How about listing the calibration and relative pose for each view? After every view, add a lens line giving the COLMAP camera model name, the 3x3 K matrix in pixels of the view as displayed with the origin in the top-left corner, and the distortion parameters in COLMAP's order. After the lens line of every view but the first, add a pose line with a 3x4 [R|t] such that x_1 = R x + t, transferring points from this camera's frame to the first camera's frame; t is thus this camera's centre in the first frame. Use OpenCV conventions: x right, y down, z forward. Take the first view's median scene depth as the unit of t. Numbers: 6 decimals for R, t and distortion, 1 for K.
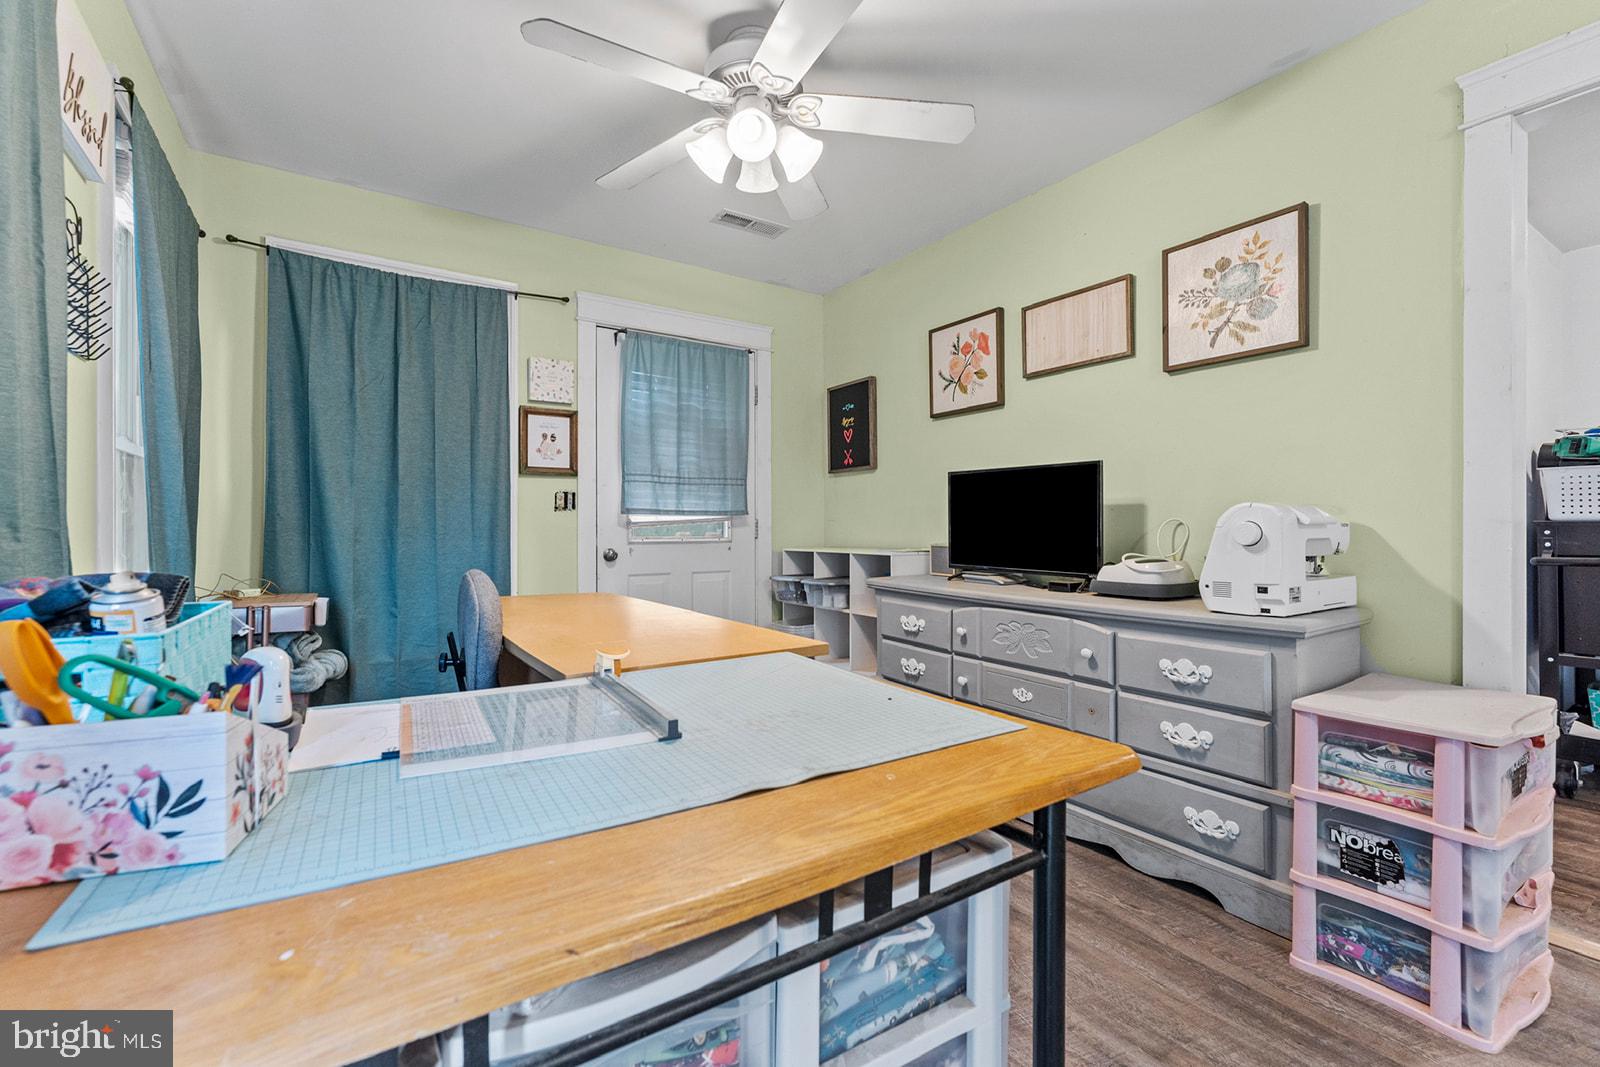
lens RADIAL K [[667.1, 0, 804.1], [0, 667.1, 526.5], [0, 0, 1]] dist [0.001445, -0.000907]
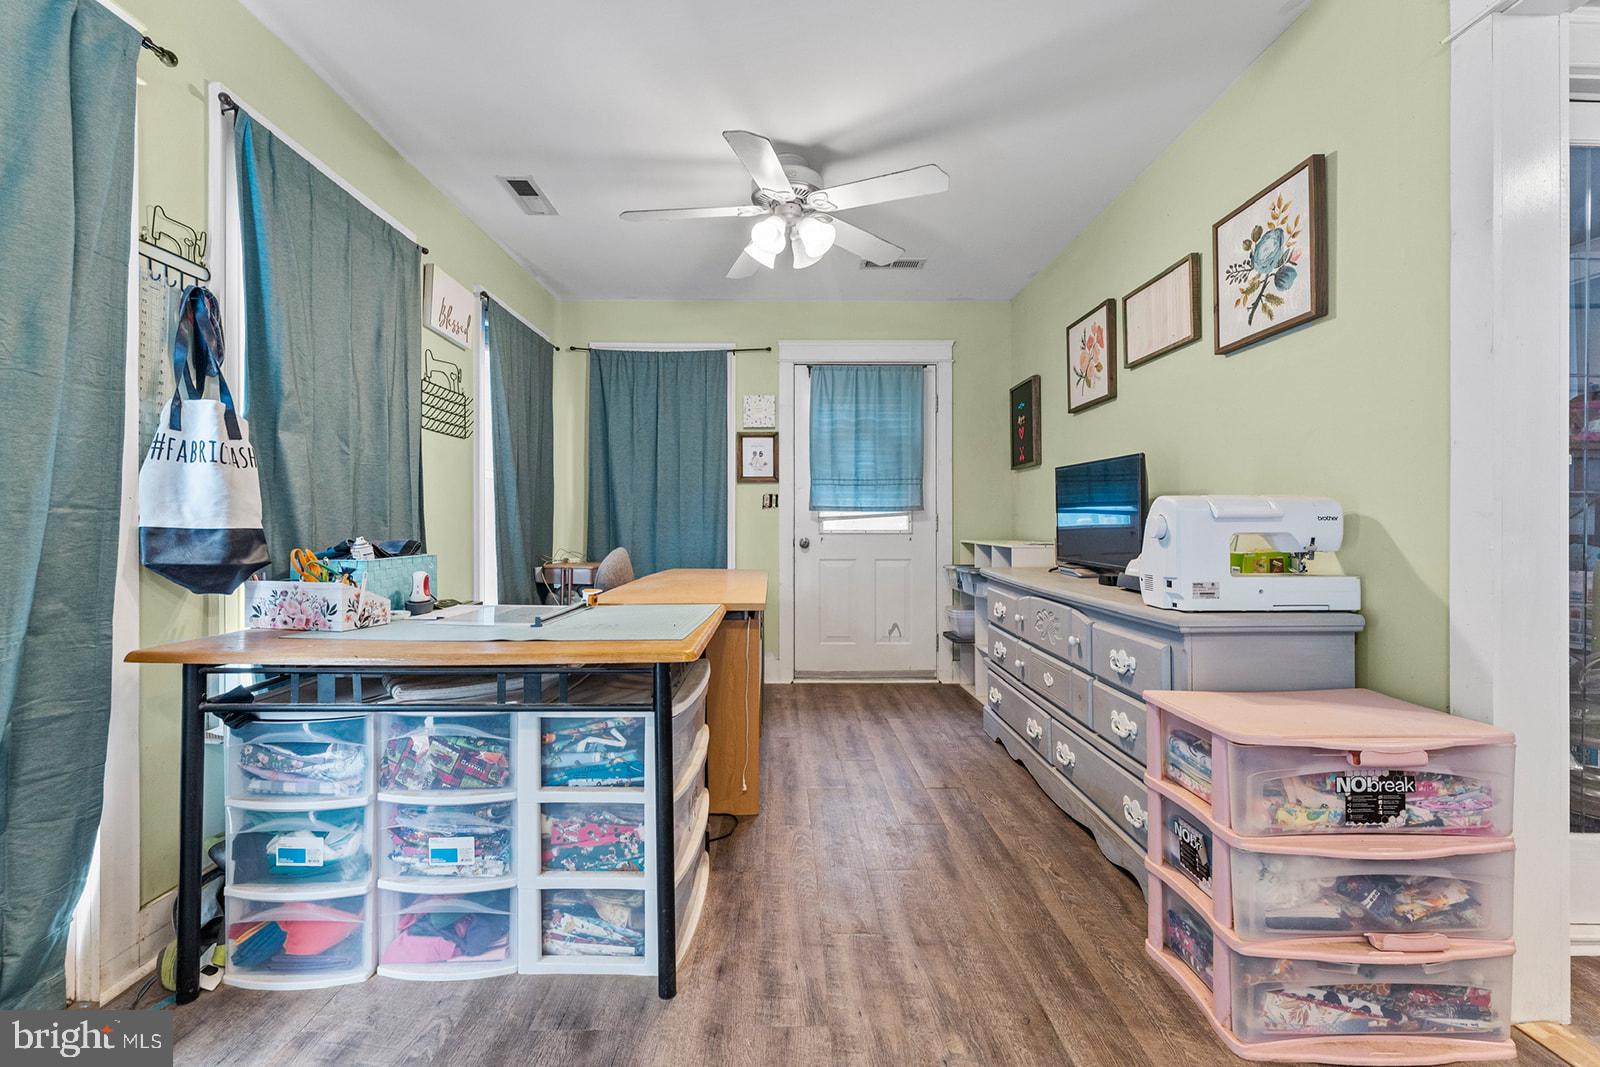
lens RADIAL K [[658.7, 0, 804.6], [0, 658.7, 518.8], [0, 0, 1]] dist [0.002534, 0.000380]
pose [[0.846316, -0.002400, -0.532676, 0.447092], [0.001153, 0.999996, -0.002673, 0.000156], [0.532680, 0.001648, 0.846315, -0.072809]]
